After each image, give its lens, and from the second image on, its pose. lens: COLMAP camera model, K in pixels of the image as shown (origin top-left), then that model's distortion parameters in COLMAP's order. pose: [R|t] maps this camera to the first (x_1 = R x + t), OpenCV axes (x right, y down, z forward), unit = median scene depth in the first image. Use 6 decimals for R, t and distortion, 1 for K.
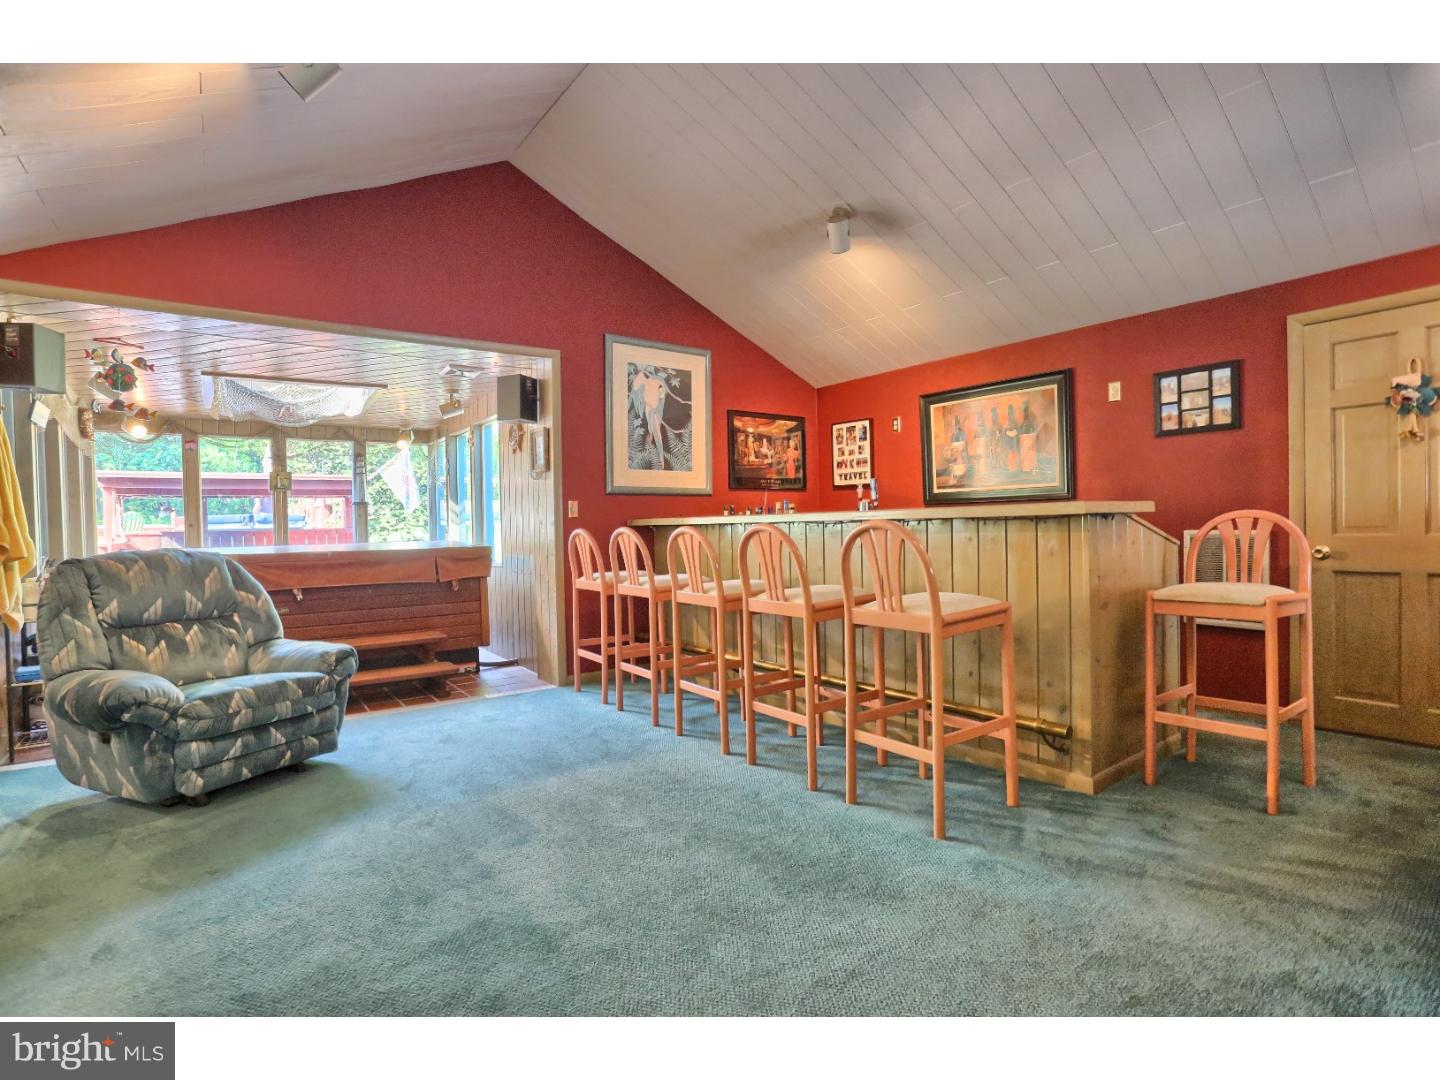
lens RADIAL K [[696.5, 0, 720.4], [0, 696.5, 531.7], [0, 0, 1]] dist [-0.033219, 0.011819]
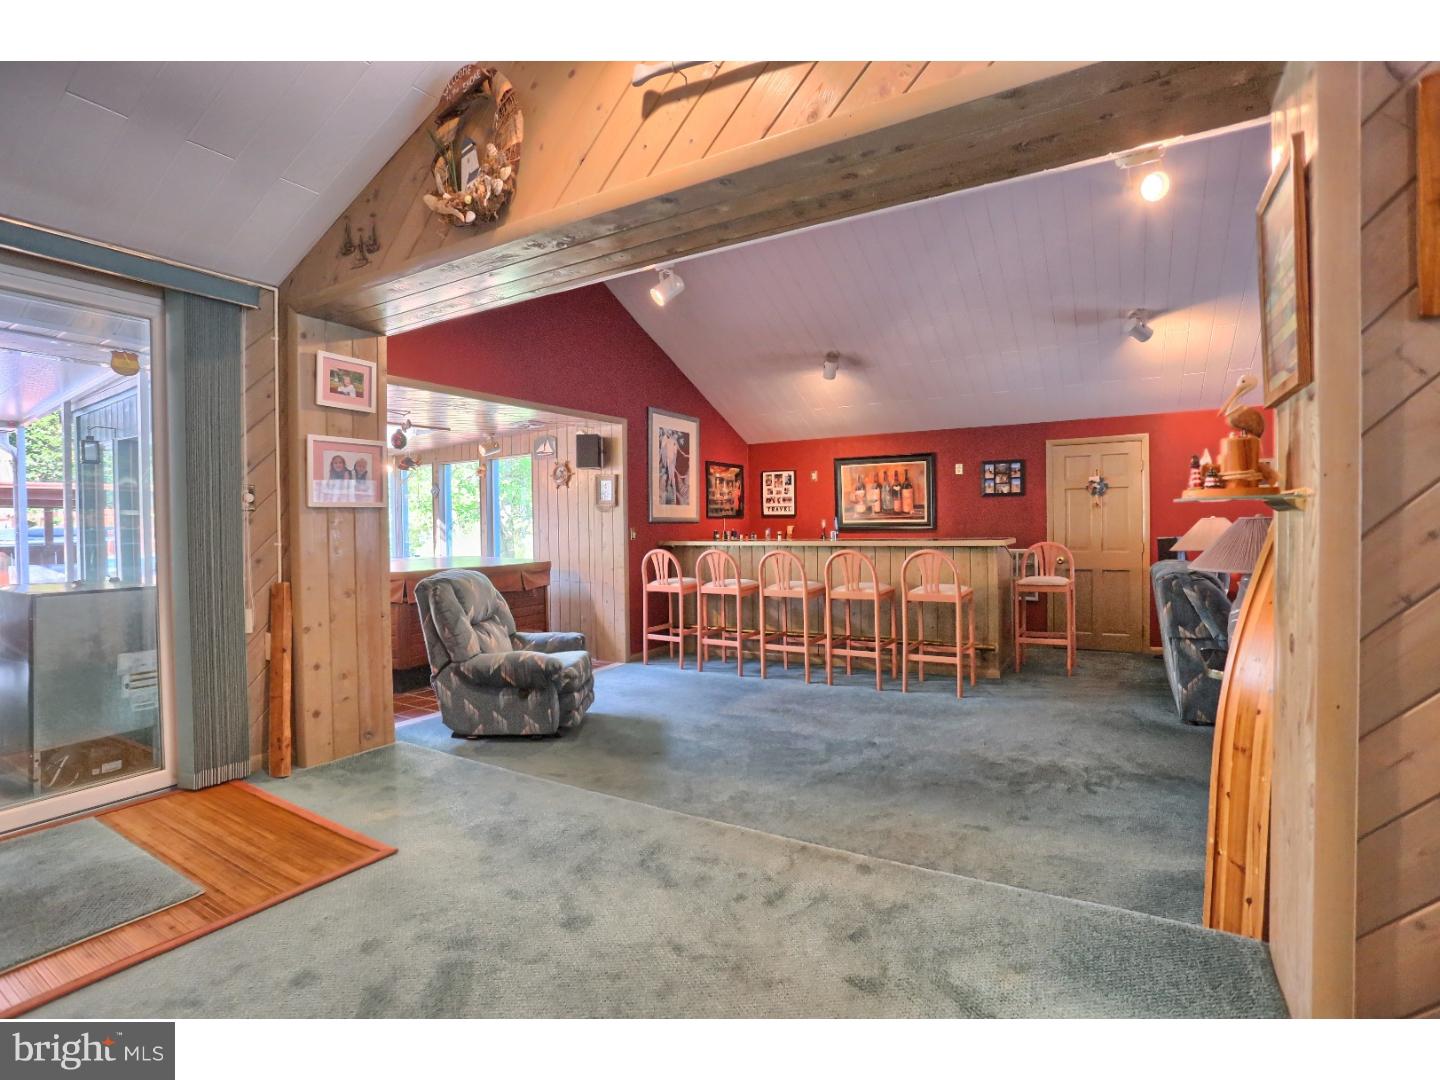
lens RADIAL K [[696.5, 0, 709.5], [0, 696.5, 539.0], [0, 0, 1]] dist [-0.033219, 0.011819]
pose [[0.919519, -0.003015, 0.393035, -0.596827], [0.000137, 0.999973, 0.007349, -0.031909], [-0.393046, -0.006704, 0.919494, -0.320598]]
